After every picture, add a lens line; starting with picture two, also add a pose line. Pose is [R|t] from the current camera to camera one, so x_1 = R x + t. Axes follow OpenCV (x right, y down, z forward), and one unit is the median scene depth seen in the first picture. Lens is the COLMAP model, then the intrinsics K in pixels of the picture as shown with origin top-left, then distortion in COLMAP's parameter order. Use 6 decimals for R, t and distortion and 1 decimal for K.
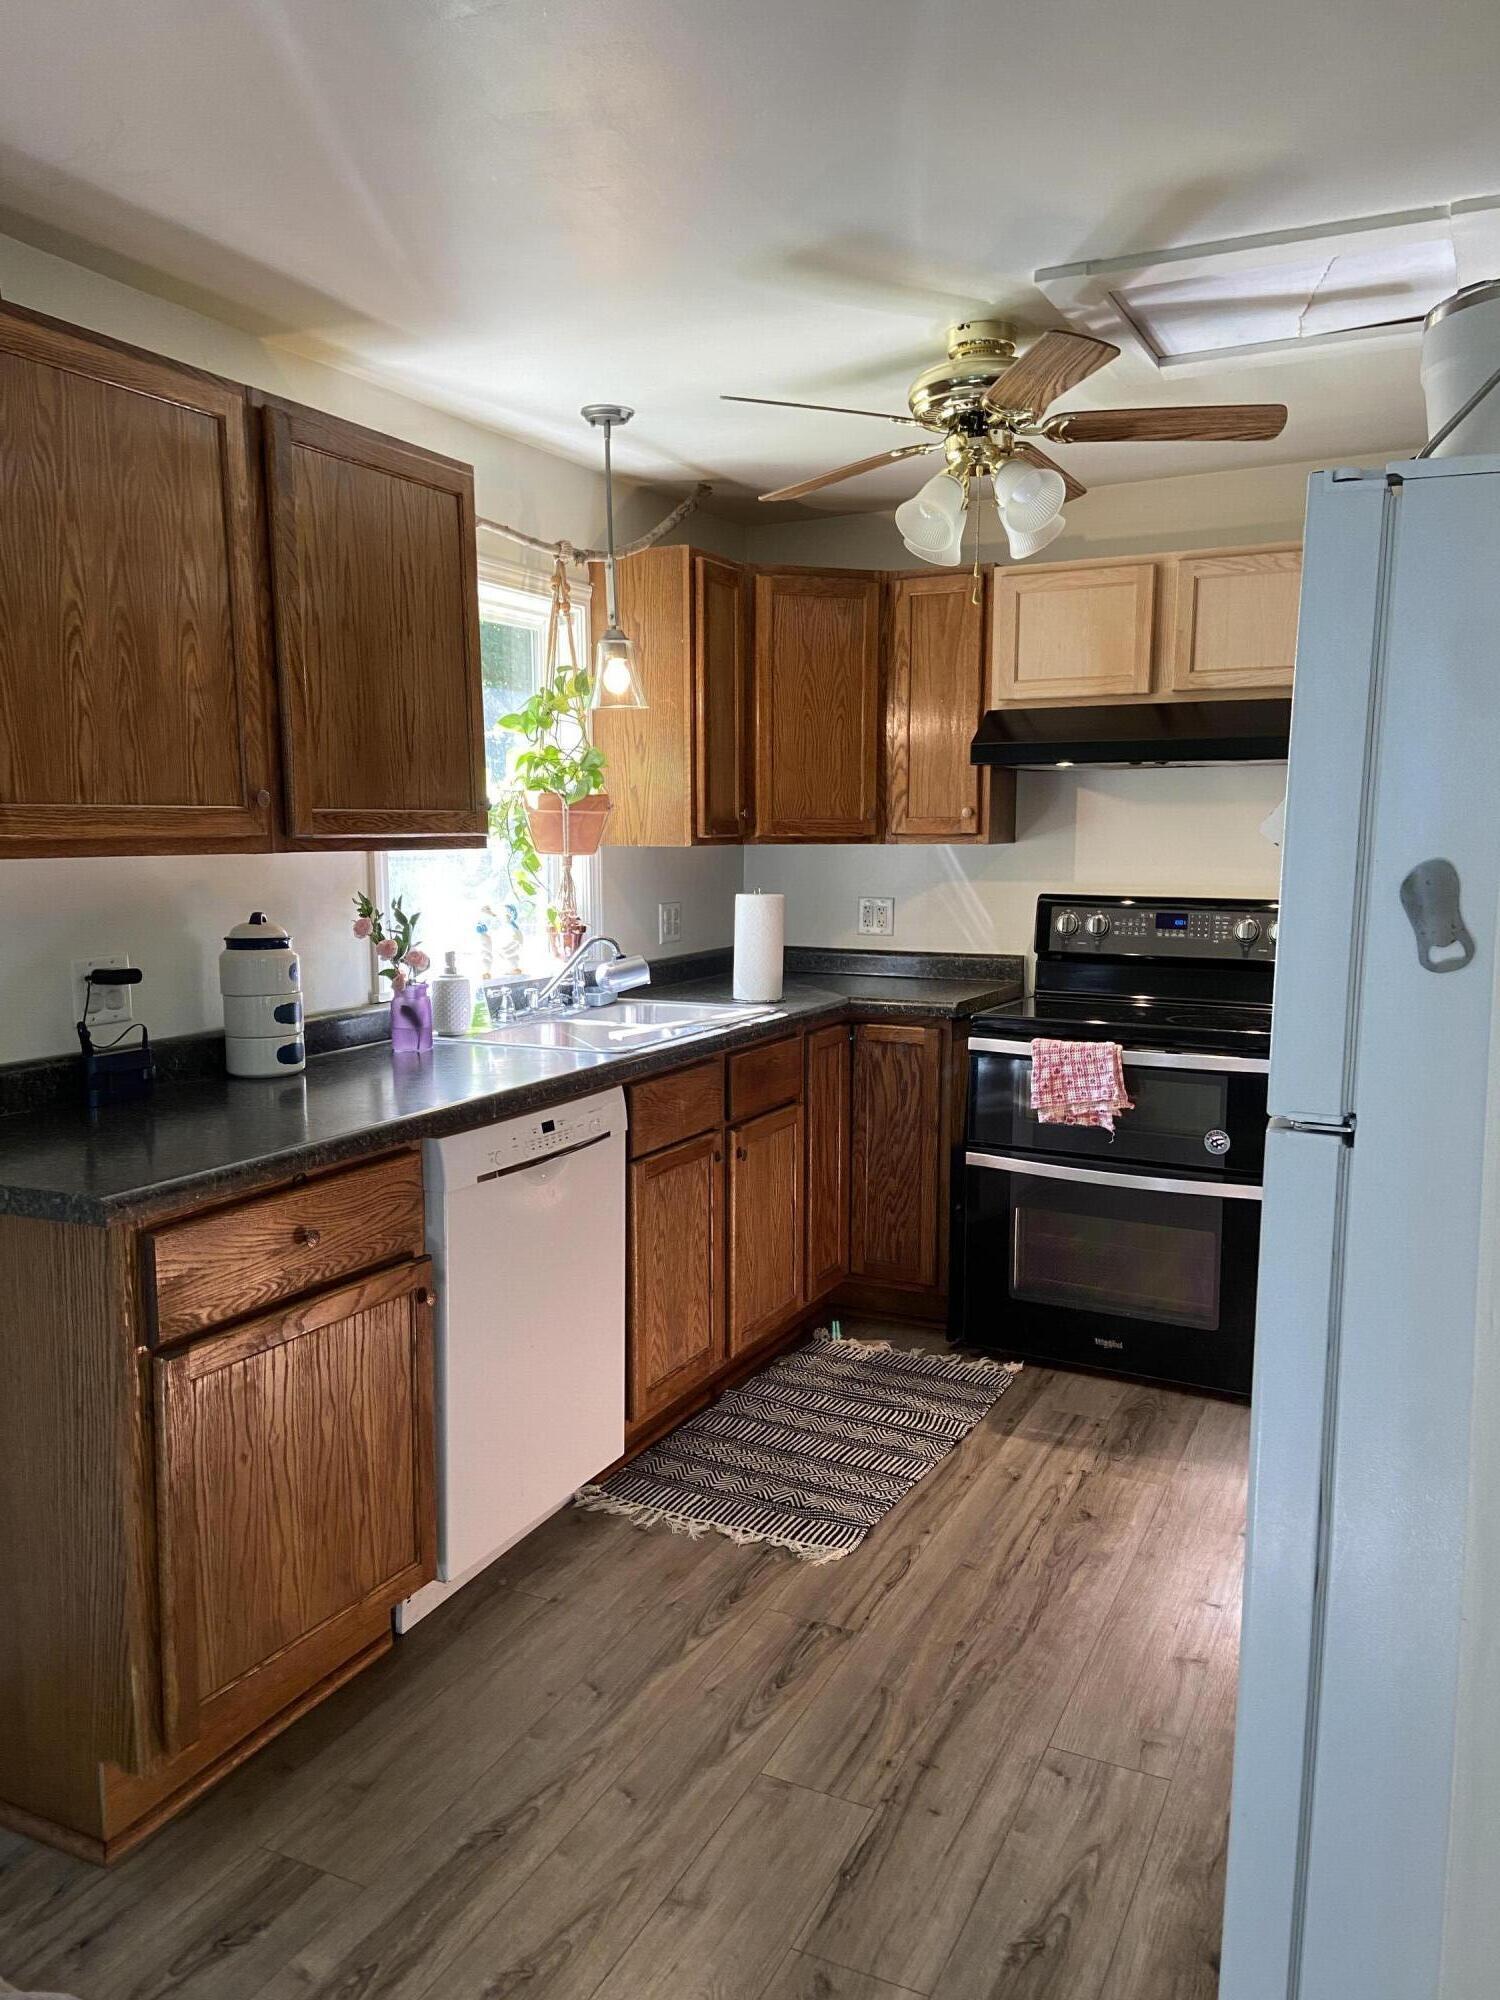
lens RADIAL K [[1504.0, 0, 717.3], [0, 1504.0, 1013.9], [0, 0, 1]] dist [0.086972, -0.088011]
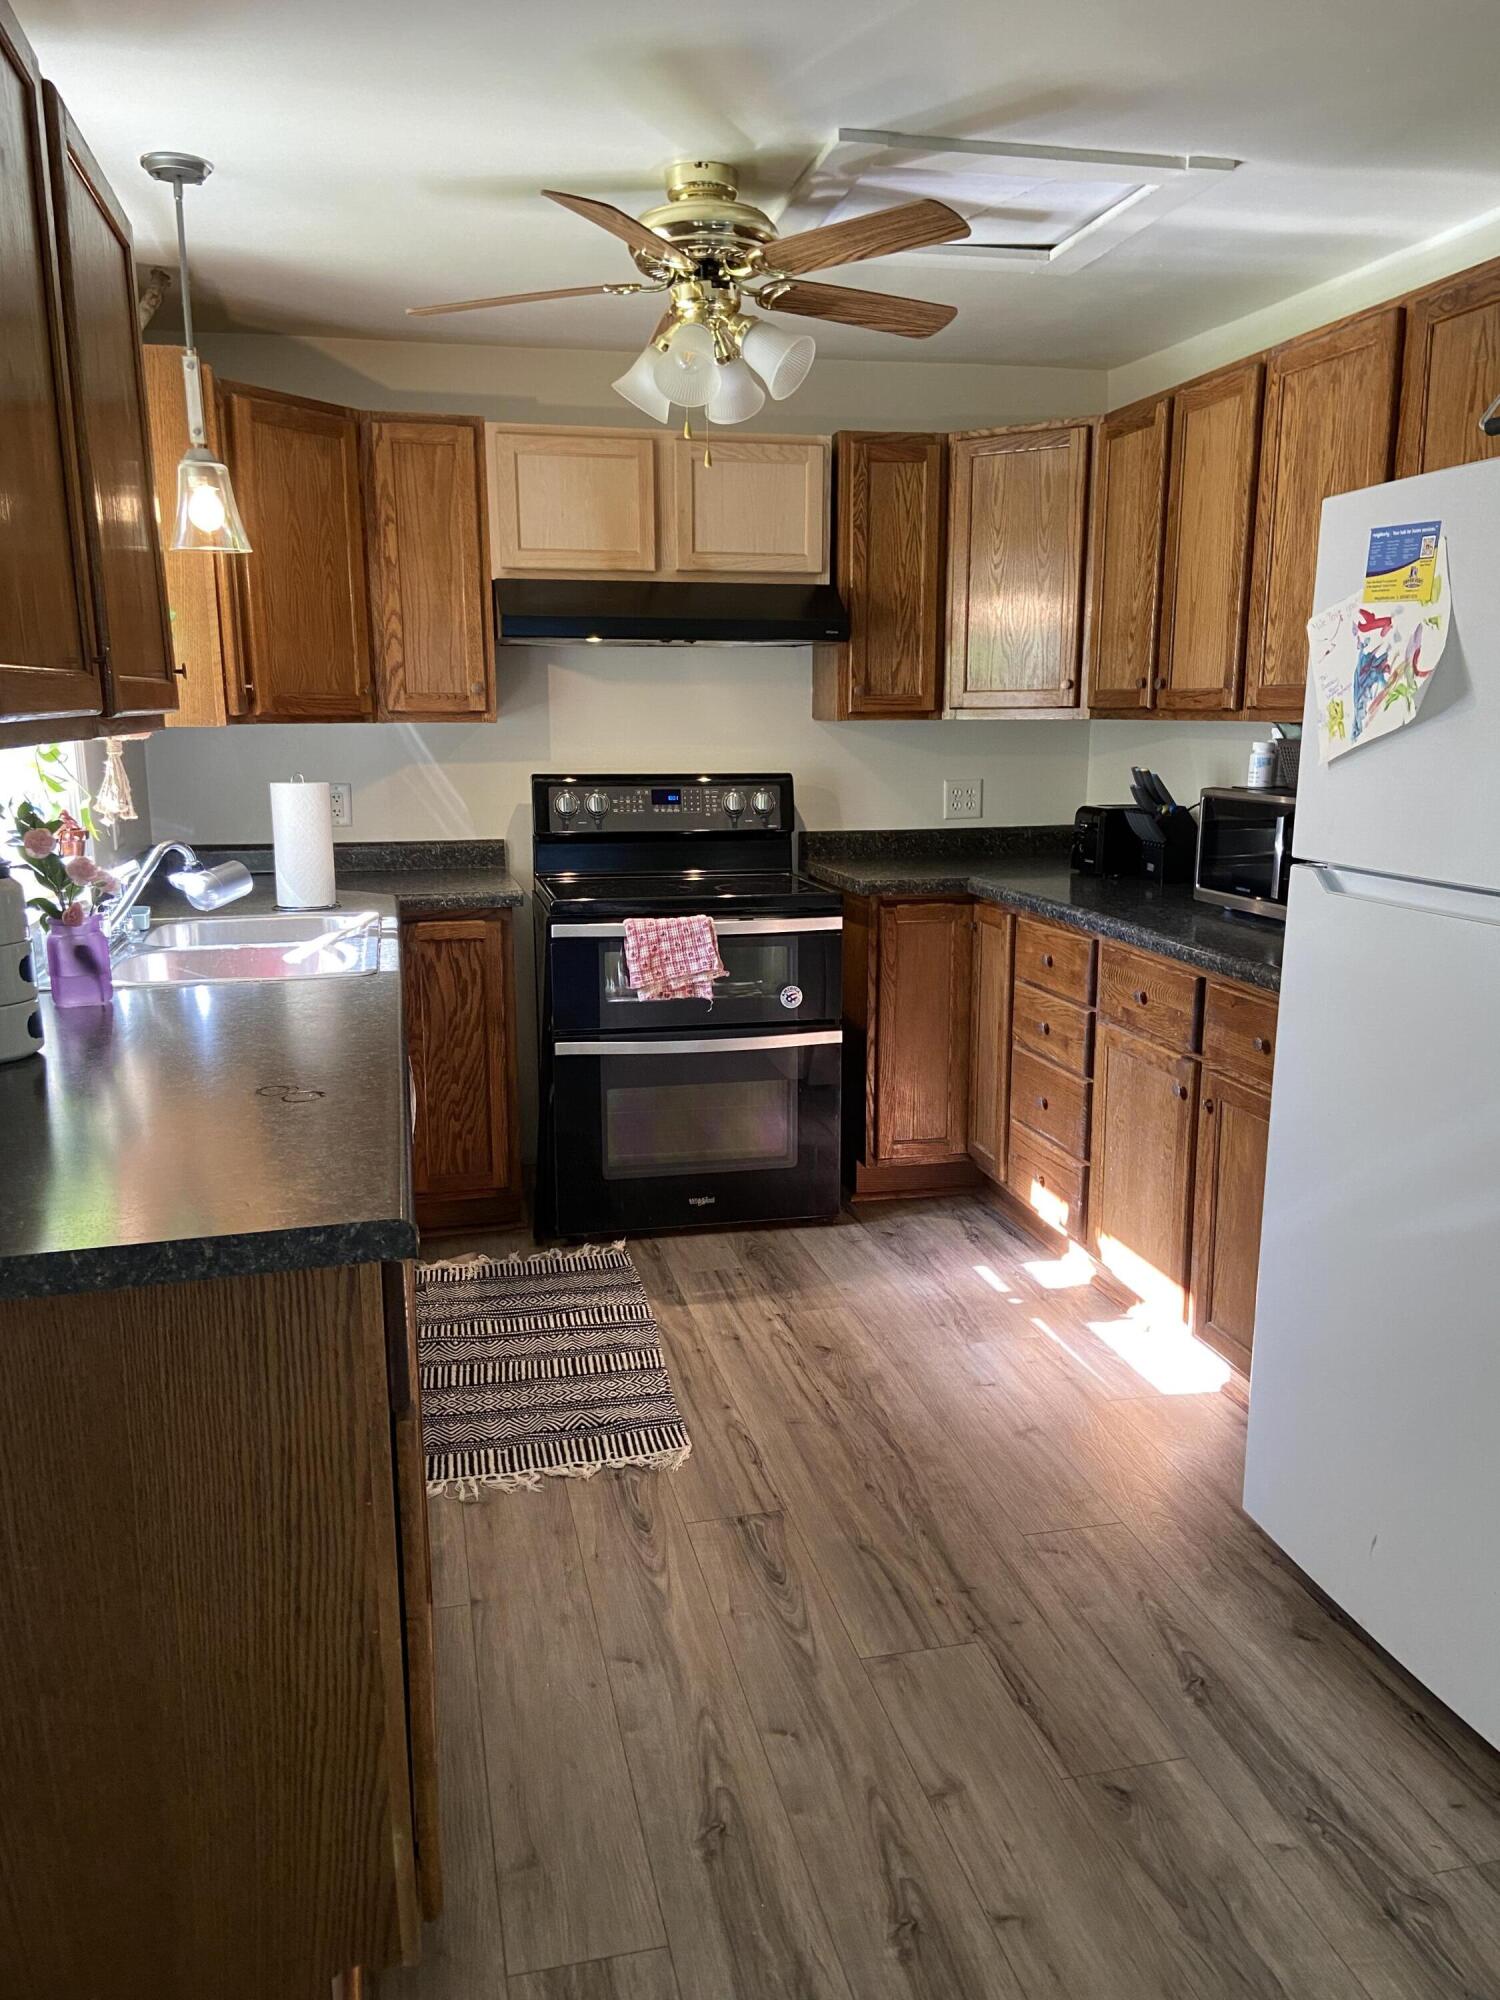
lens RADIAL K [[1504.0, 0, 766.5], [0, 1504.0, 1017.8], [0, 0, 1]] dist [0.086972, -0.088011]
pose [[0.764469, -0.134900, 0.630388, -0.355205], [0.084707, 0.990402, 0.109217, -0.019999], [-0.639071, -0.030095, 0.768558, 0.171069]]
